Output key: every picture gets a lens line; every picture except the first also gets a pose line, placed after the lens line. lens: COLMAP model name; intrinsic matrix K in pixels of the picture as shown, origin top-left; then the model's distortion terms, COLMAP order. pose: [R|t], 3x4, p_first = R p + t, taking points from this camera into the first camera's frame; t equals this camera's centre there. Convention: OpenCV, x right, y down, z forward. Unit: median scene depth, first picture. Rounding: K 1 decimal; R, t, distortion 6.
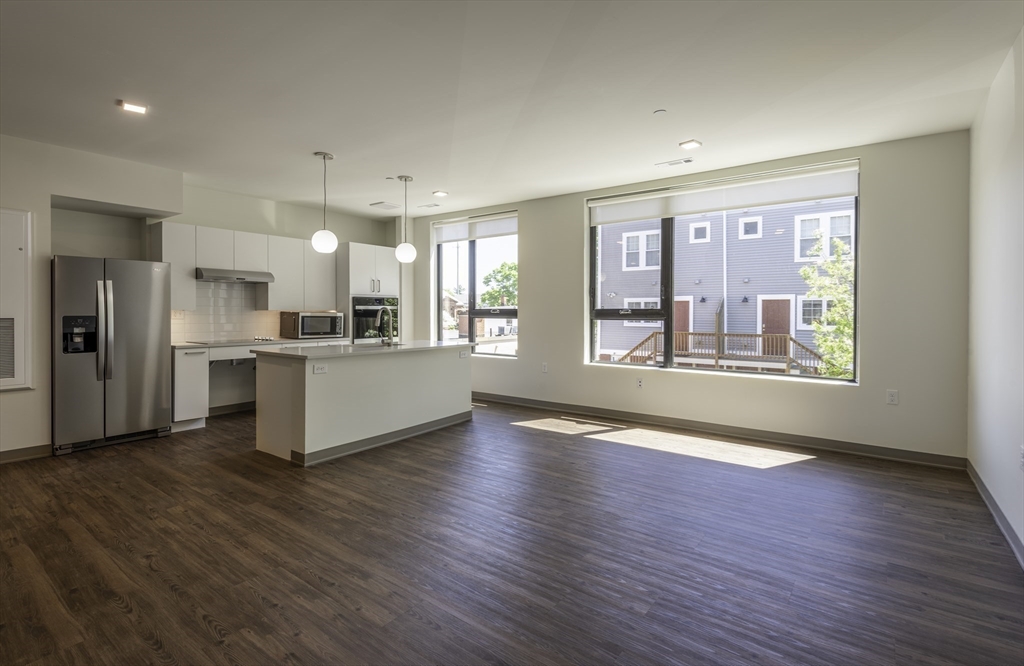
lens RADIAL K [[471.9, 0, 520.5], [0, 471.9, 319.0], [0, 0, 1]] dist [-0.001096, -0.000600]
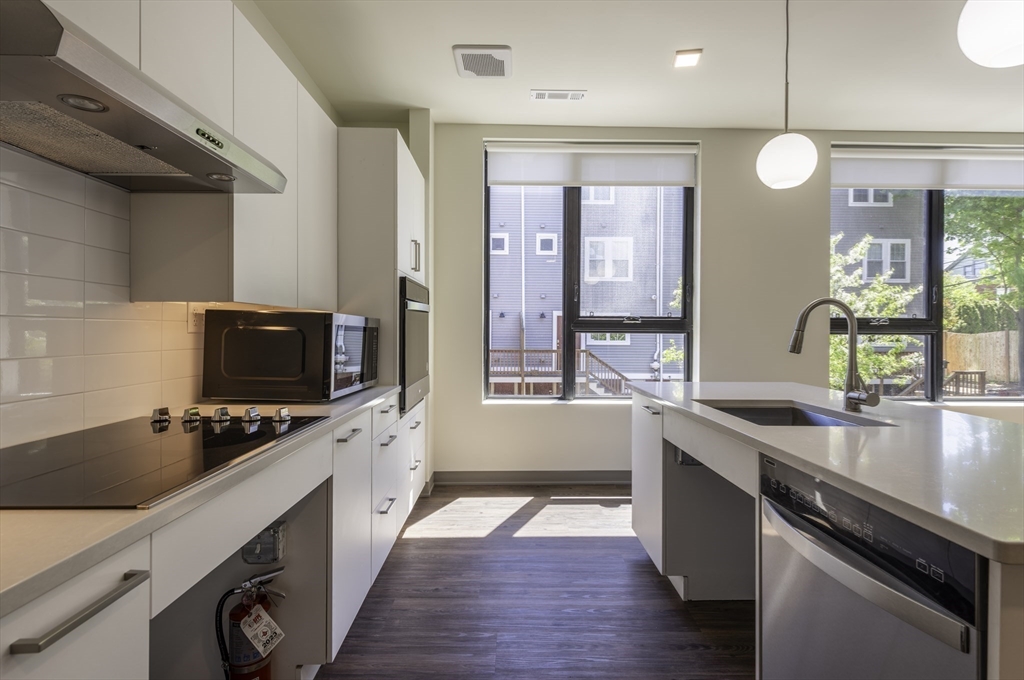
lens RADIAL K [[479.2, 0, 508.6], [0, 479.2, 340.1], [0, 0, 1]] dist [-0.002032, 0.000316]
pose [[0.814381, -0.009106, 0.580259, -0.551776], [0.003793, 0.999939, 0.010369, 0.000347], [-0.580318, -0.006243, 0.814366, 0.687419]]
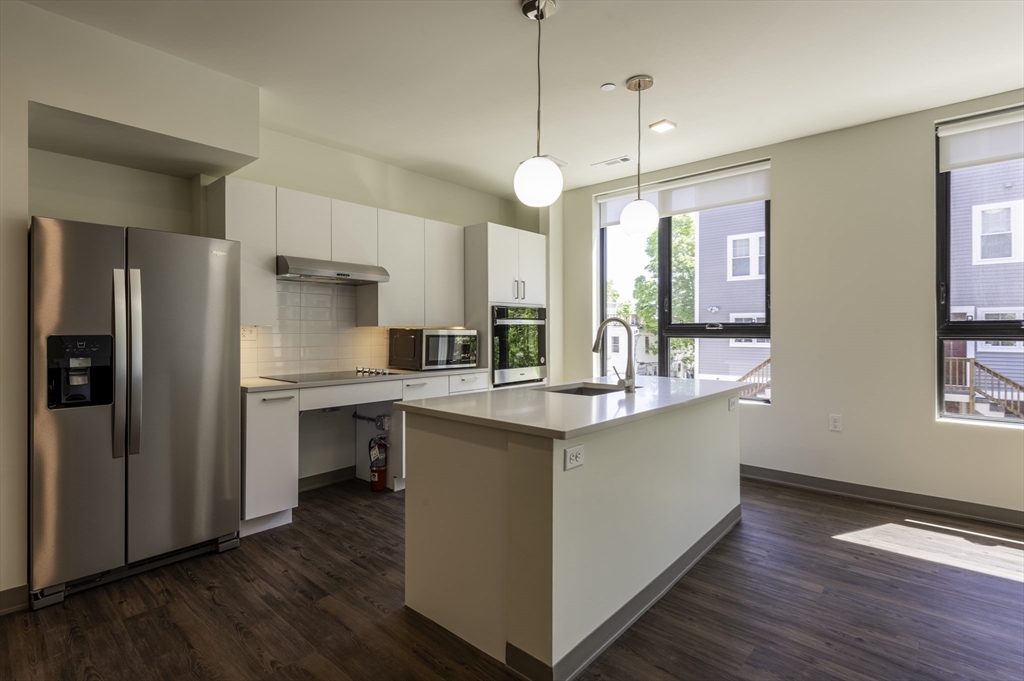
lens RADIAL K [[494.9, 0, 515.0], [0, 494.9, 338.1], [0, 0, 1]] dist [-0.001045, -0.000664]
pose [[0.993013, -0.001596, -0.117994, -0.264300], [0.001612, 0.999999, 0.000040, -0.002118], [0.117994, -0.000230, 0.993014, 0.345795]]
